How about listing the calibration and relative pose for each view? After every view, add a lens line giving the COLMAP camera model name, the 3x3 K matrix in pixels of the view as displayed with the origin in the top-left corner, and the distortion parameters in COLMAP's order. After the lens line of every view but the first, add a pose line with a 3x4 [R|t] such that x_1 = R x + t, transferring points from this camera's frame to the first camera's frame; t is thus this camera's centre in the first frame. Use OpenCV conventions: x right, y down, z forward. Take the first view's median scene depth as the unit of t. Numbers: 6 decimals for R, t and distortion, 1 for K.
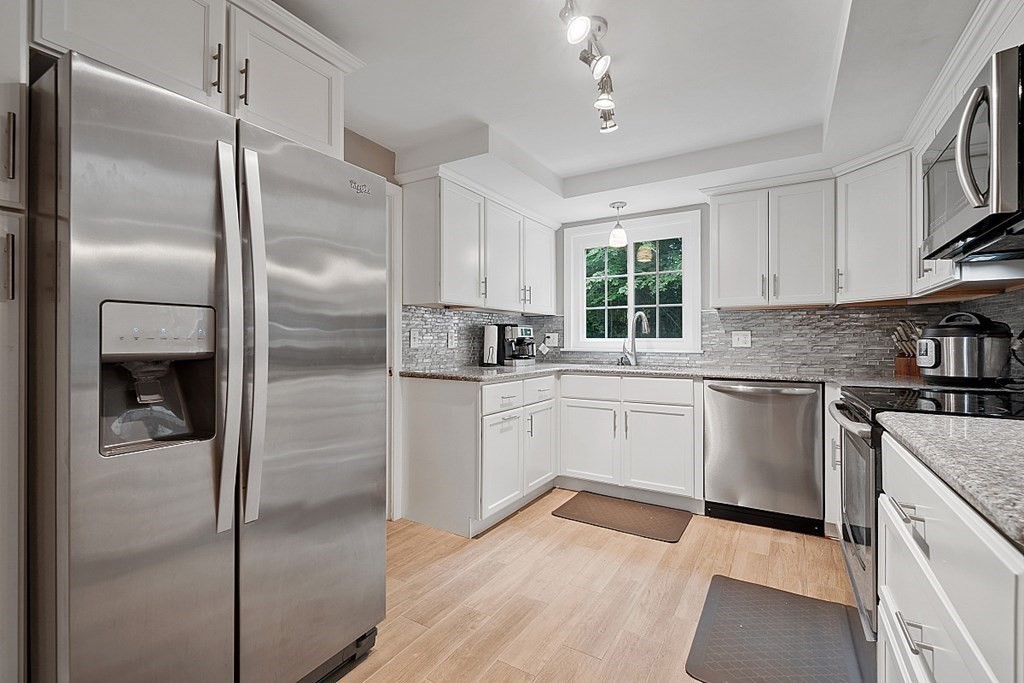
lens RADIAL K [[438.7, 0, 511.0], [0, 438.7, 338.2], [0, 0, 1]] dist [-0.000613, -0.000271]
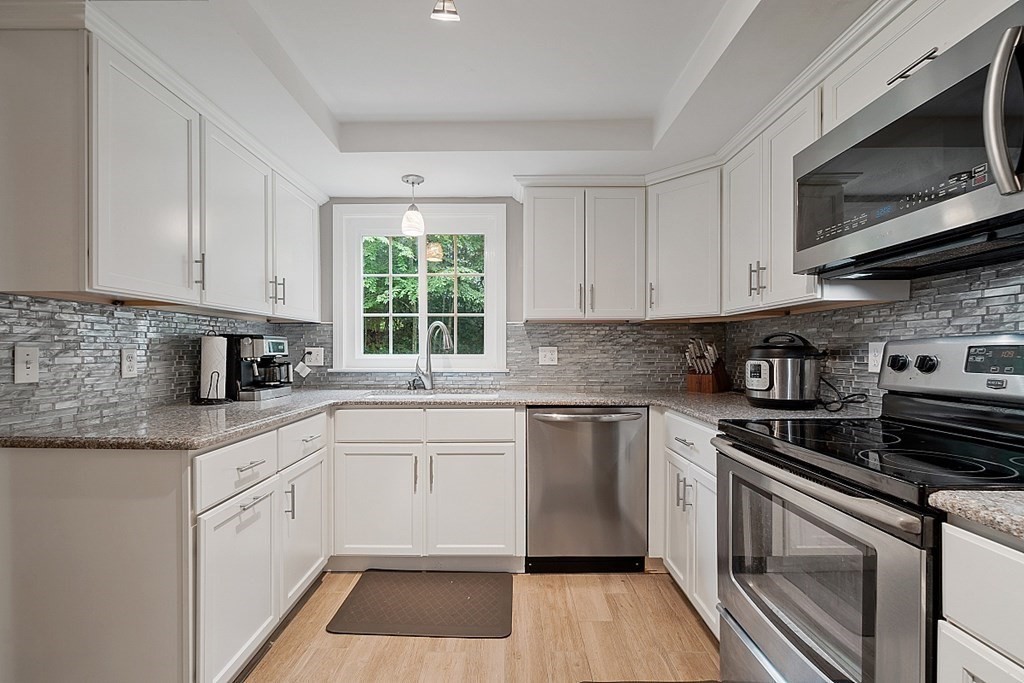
lens RADIAL K [[438.7, 0, 496.5], [0, 438.7, 351.4], [0, 0, 1]] dist [-0.000613, -0.000271]
pose [[0.864827, -0.003262, 0.502060, -0.014094], [-0.001824, 0.999952, 0.009640, -0.017006], [-0.502067, -0.009253, 0.864779, 0.309284]]
